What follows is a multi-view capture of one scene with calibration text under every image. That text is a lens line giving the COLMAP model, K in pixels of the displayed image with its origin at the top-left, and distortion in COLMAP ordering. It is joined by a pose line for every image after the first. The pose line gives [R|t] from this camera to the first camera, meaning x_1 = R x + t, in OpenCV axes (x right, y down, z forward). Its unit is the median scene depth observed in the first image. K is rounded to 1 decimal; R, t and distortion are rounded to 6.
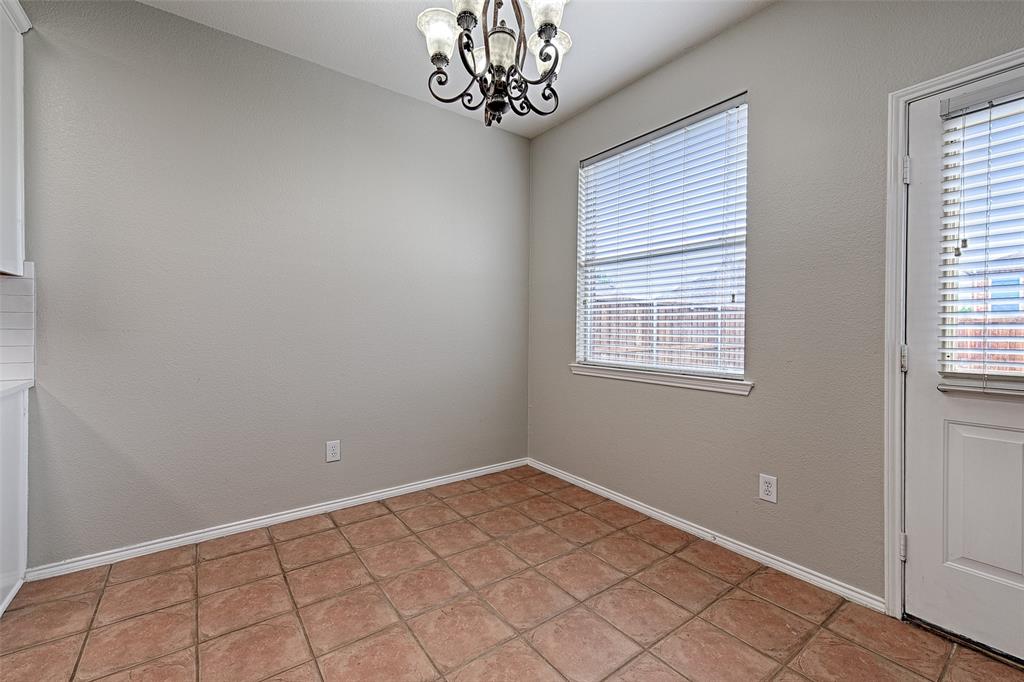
lens RADIAL K [[432.3, 0, 520.9], [0, 432.3, 331.7], [0, 0, 1]] dist [0.010885, -0.001538]
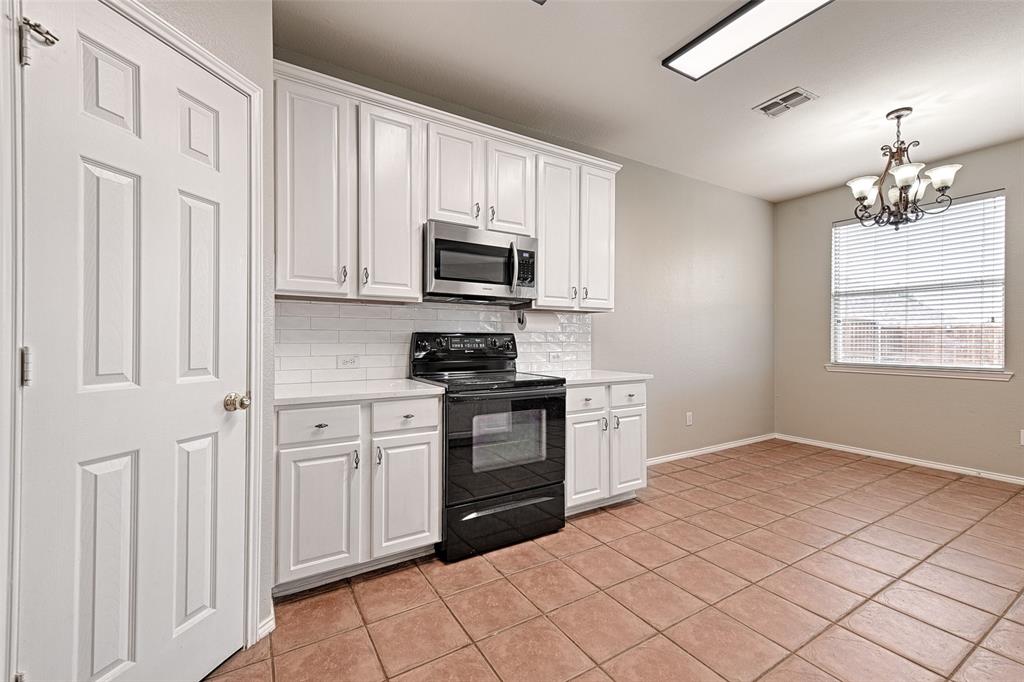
lens RADIAL K [[432.3, 0, 517.8], [0, 432.3, 341.9], [0, 0, 1]] dist [0.010885, -0.001538]
pose [[0.995303, -0.006718, -0.096579, -1.133871], [0.006480, 0.999975, -0.002777, -0.004413], [0.096596, 0.002138, 0.995321, -0.781914]]
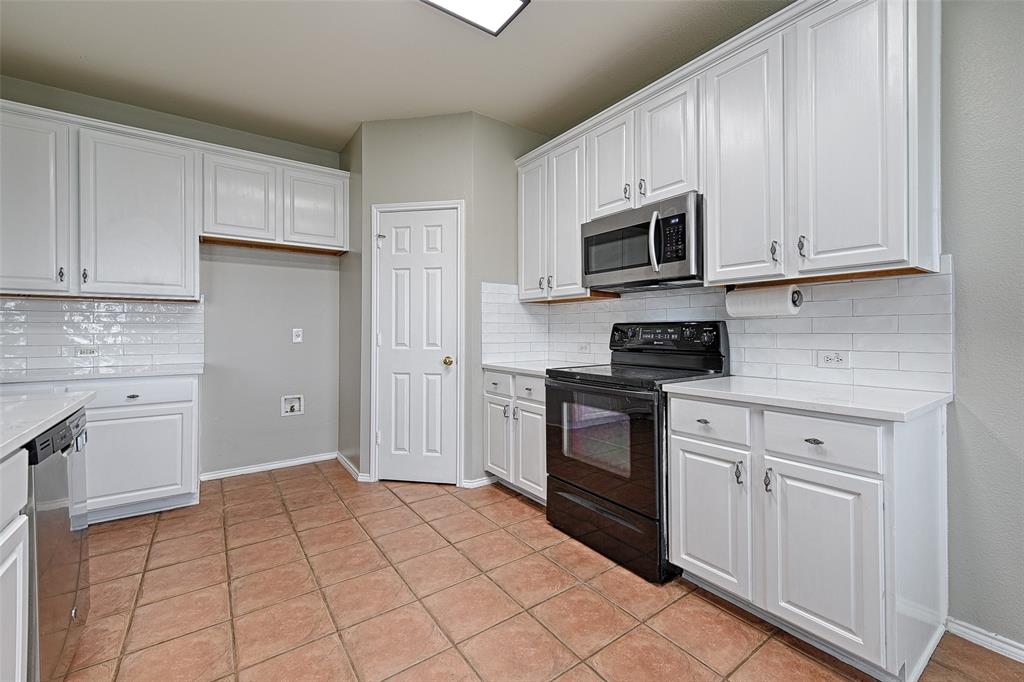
lens RADIAL K [[432.3, 0, 512.4], [0, 432.3, 330.5], [0, 0, 1]] dist [0.010885, -0.001538]
pose [[-0.054537, -0.013565, -0.998420, -0.207899], [-0.005590, 0.999896, -0.013280, 0.003785], [0.998496, 0.004857, -0.054608, 0.182138]]
